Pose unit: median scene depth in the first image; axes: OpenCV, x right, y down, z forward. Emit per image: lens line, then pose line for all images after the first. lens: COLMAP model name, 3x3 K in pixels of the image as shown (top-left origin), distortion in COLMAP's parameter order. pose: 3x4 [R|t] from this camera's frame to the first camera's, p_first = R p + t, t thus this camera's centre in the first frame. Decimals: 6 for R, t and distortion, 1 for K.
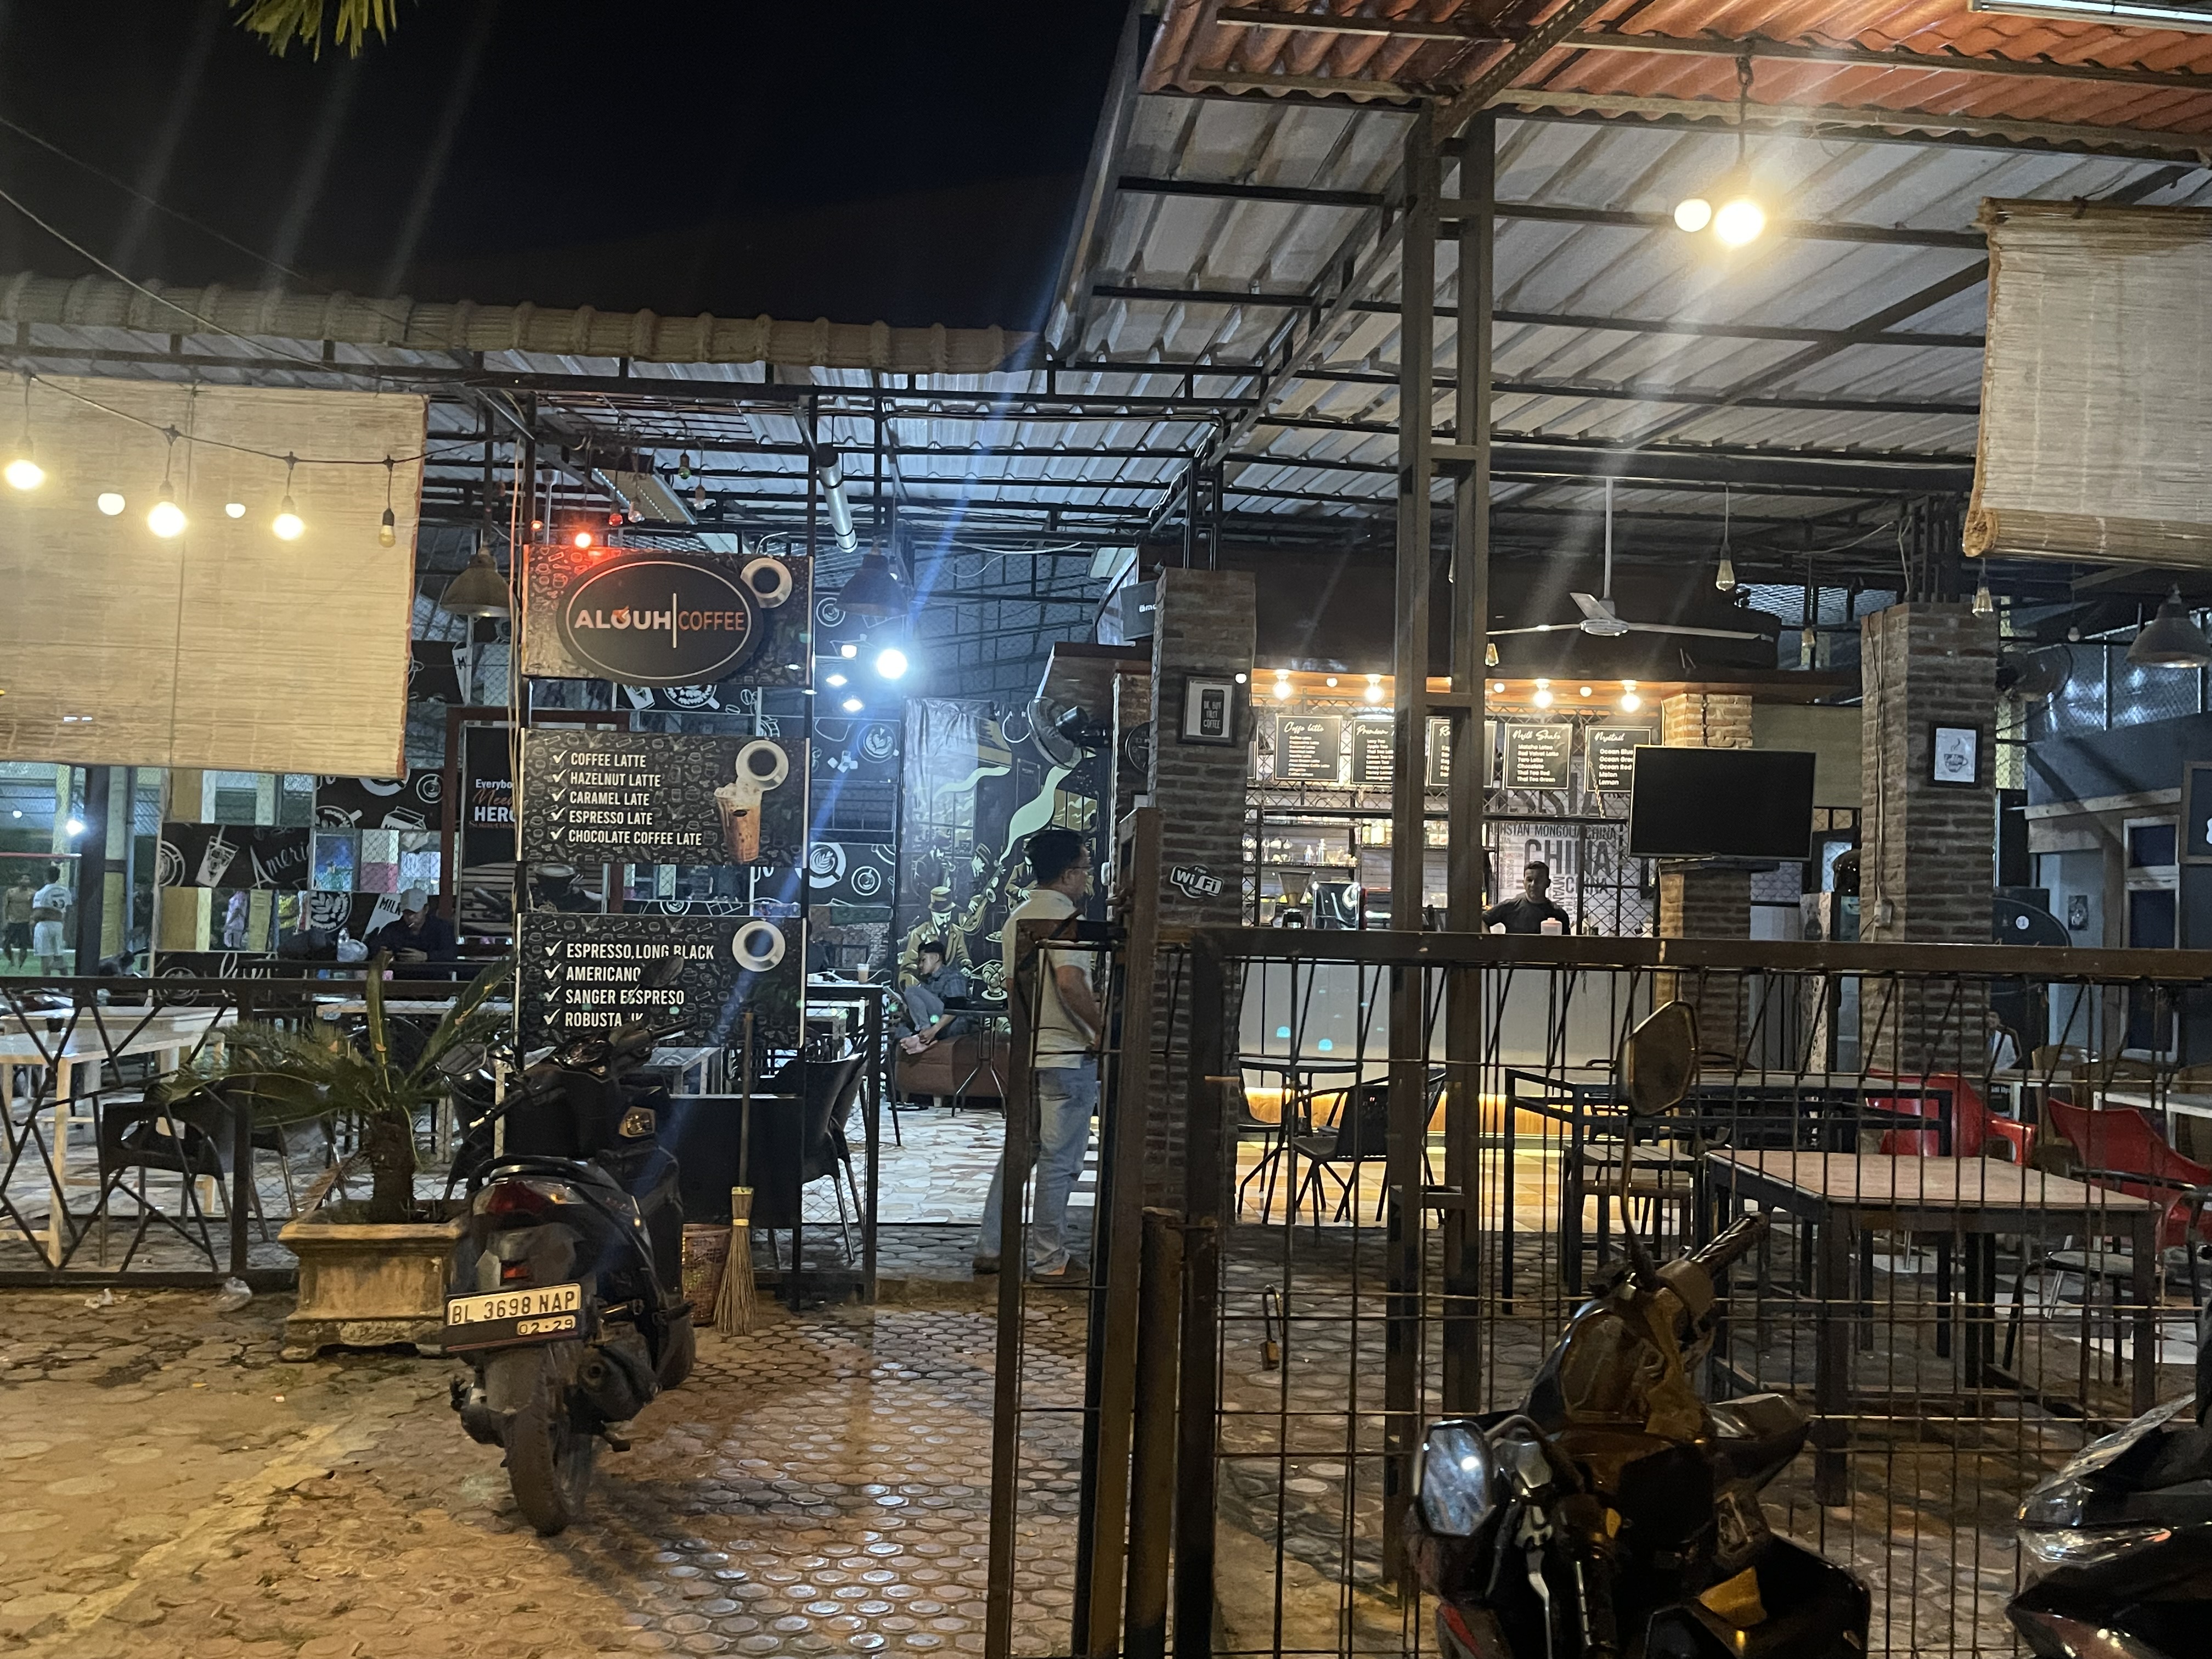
lens RADIAL K [[1843.8, 0, 1121.9], [0, 1843.8, 860.9], [0, 0, 1]] dist [0.060101, -0.078361]
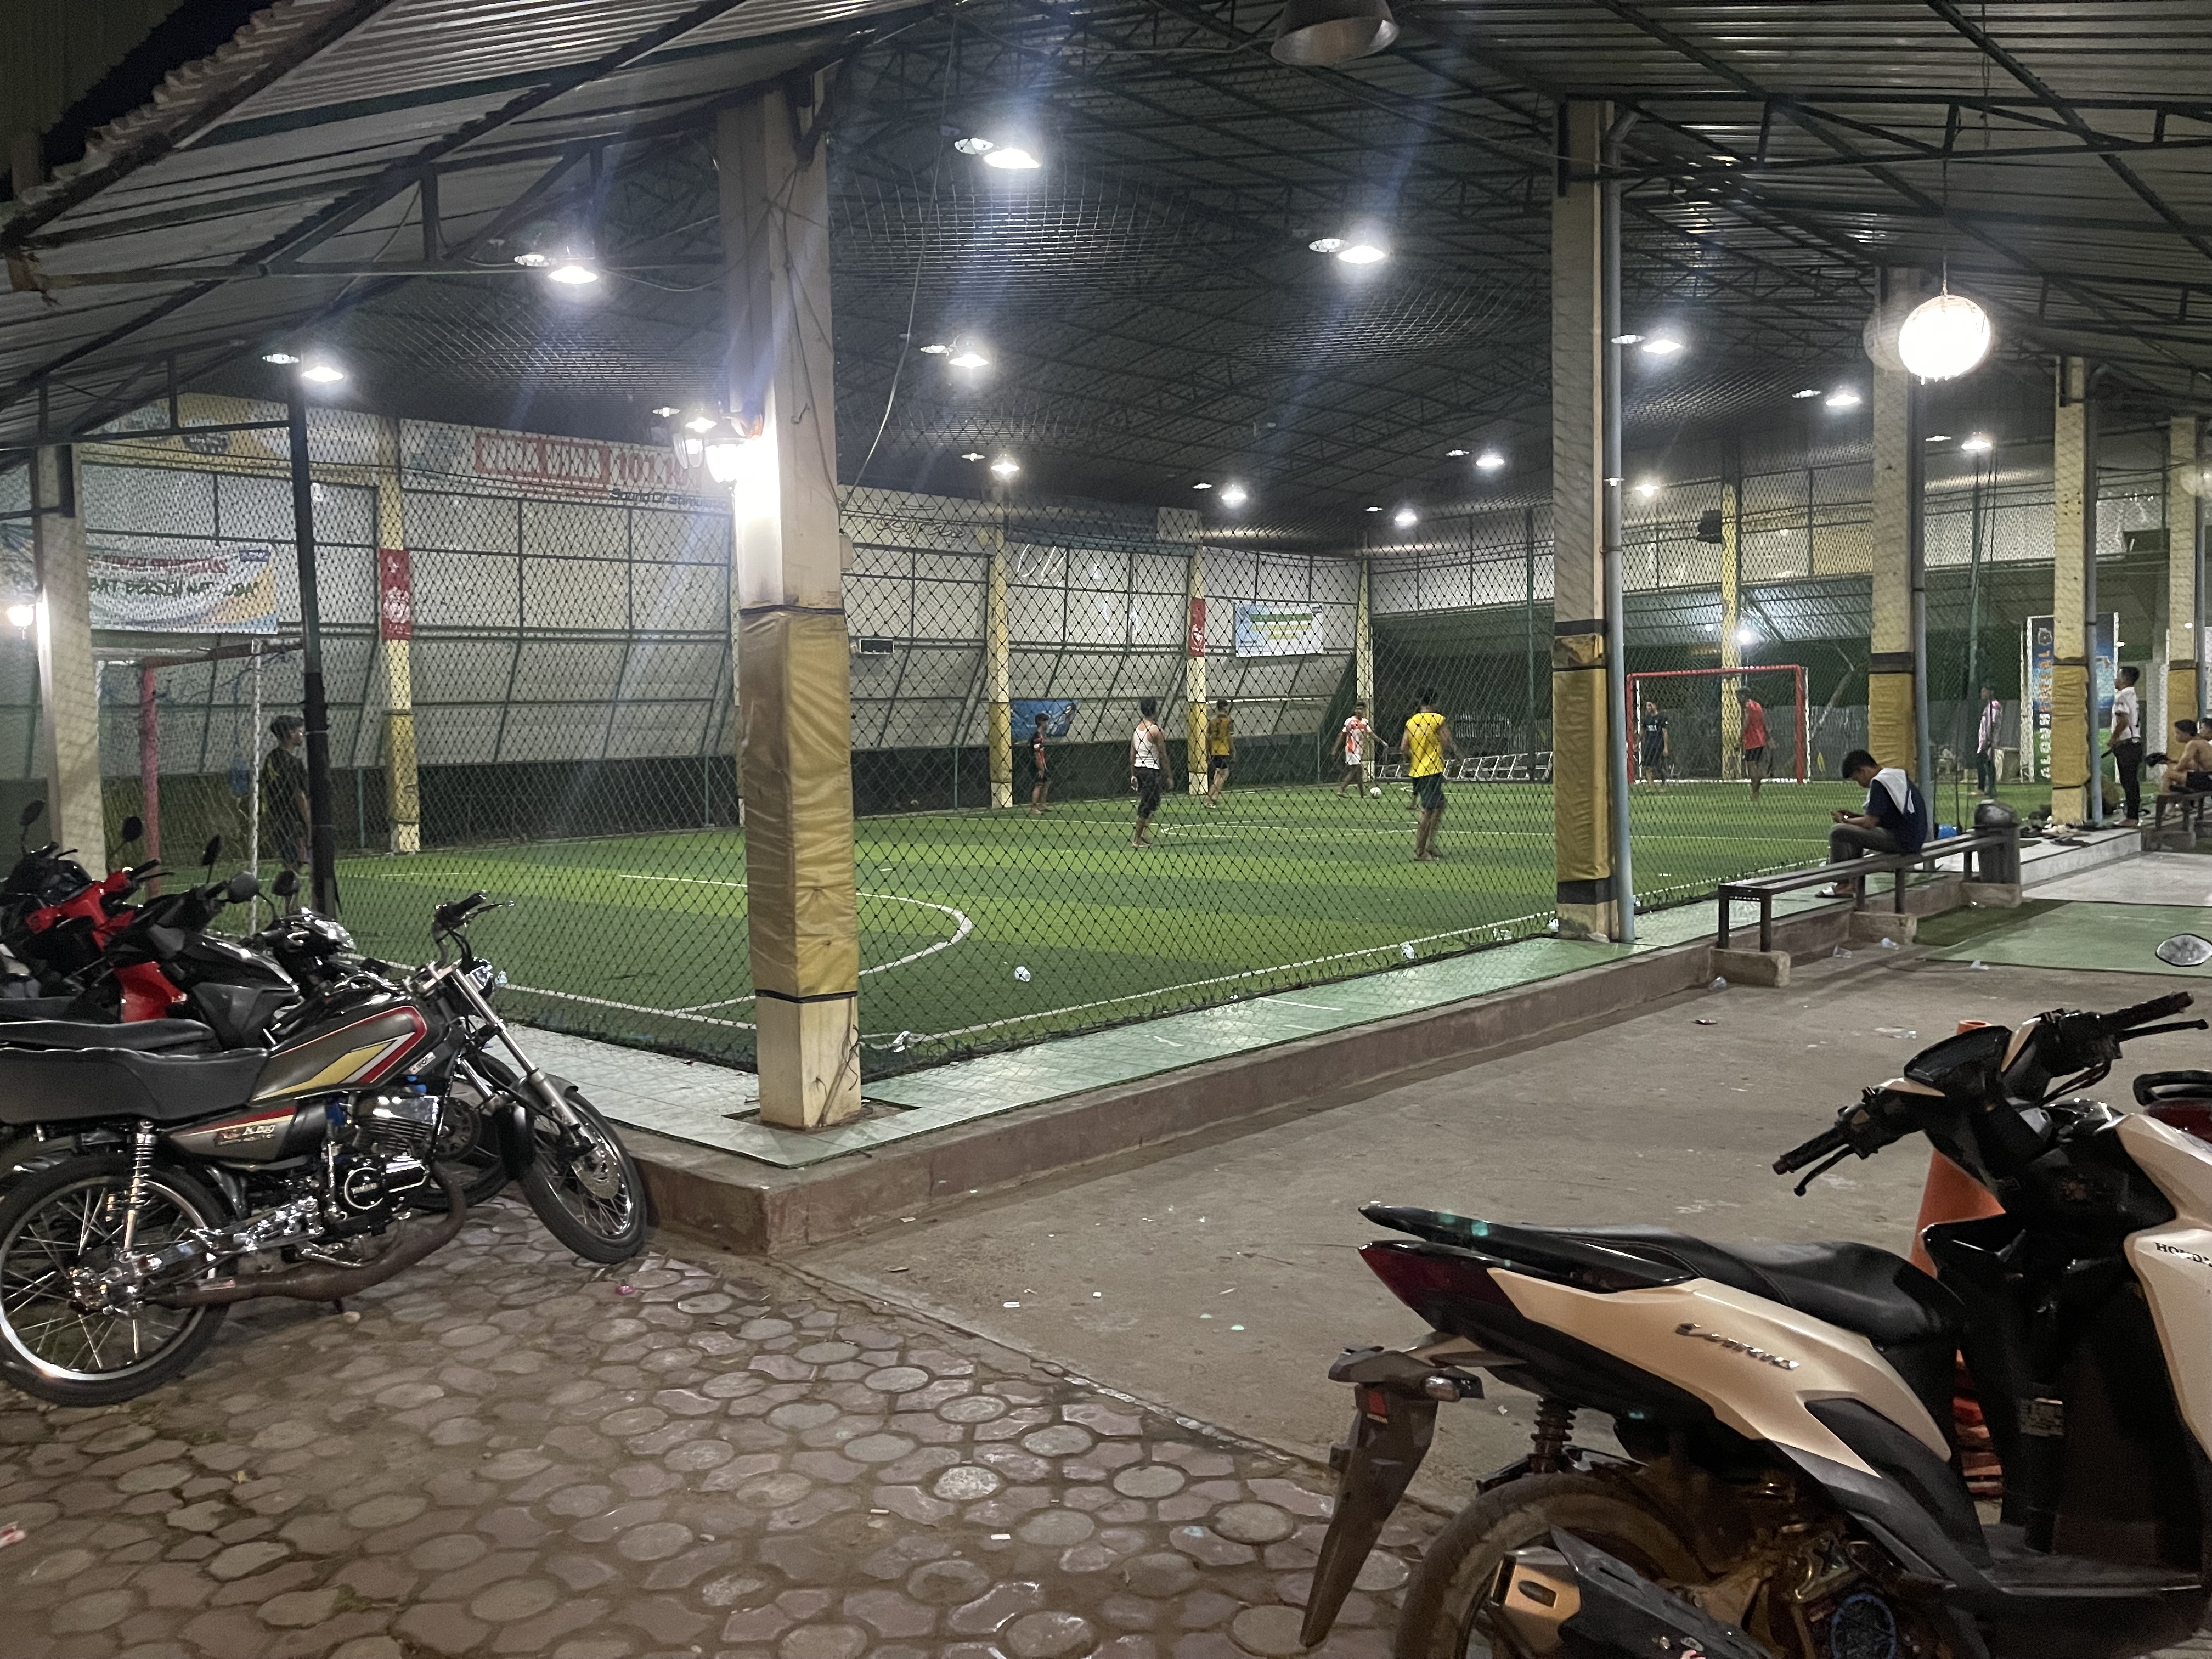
lens RADIAL K [[1648.8, 0, 1098.2], [0, 1648.8, 834.9], [0, 0, 1]] dist [0.003930, -0.019208]
pose [[0.666454, -0.004623, -0.745532, -0.897166], [0.075631, 0.995241, 0.061438, 0.014799], [0.741700, -0.097331, 0.663632, 1.252159]]
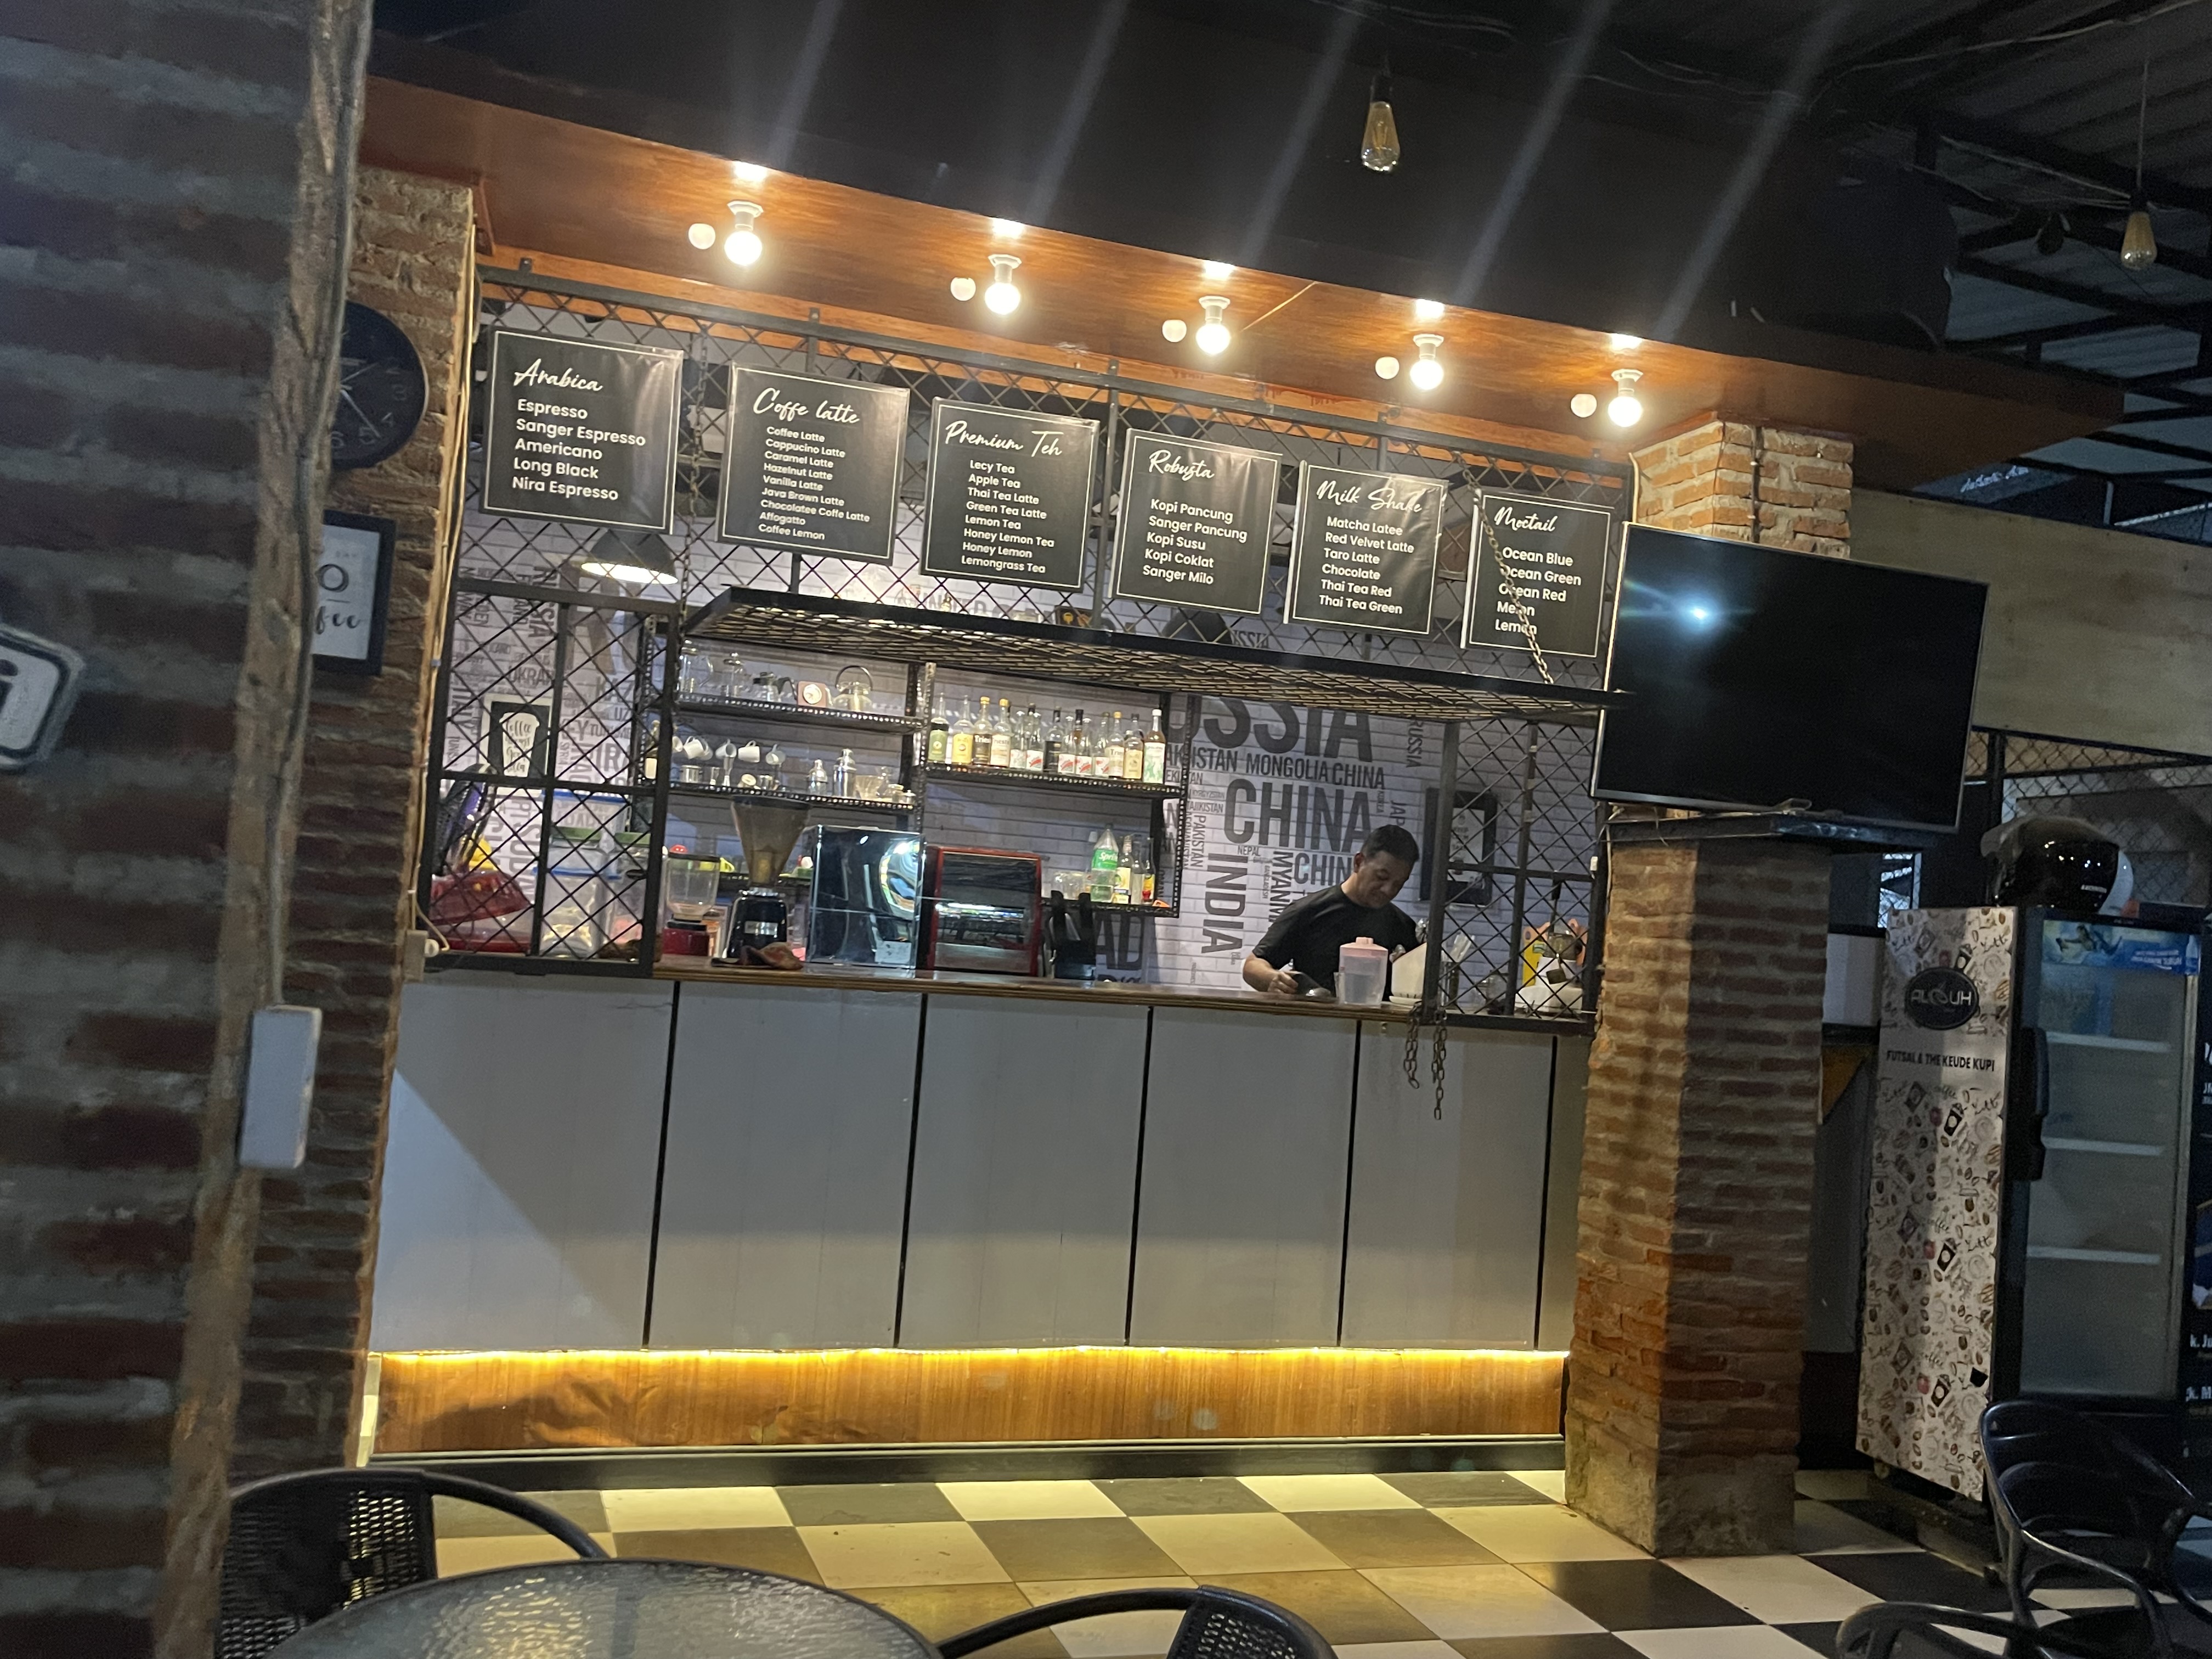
lens RADIAL K [[1843.8, 0, 1096.0], [0, 1843.8, 843.2], [0, 0, 1]] dist [0.060101, -0.078361]
pose [[0.970833, 0.054454, 0.233491, 0.095208], [-0.054153, 0.998503, -0.007704, 0.021433], [-0.233561, -0.005165, 0.972328, 0.809662]]
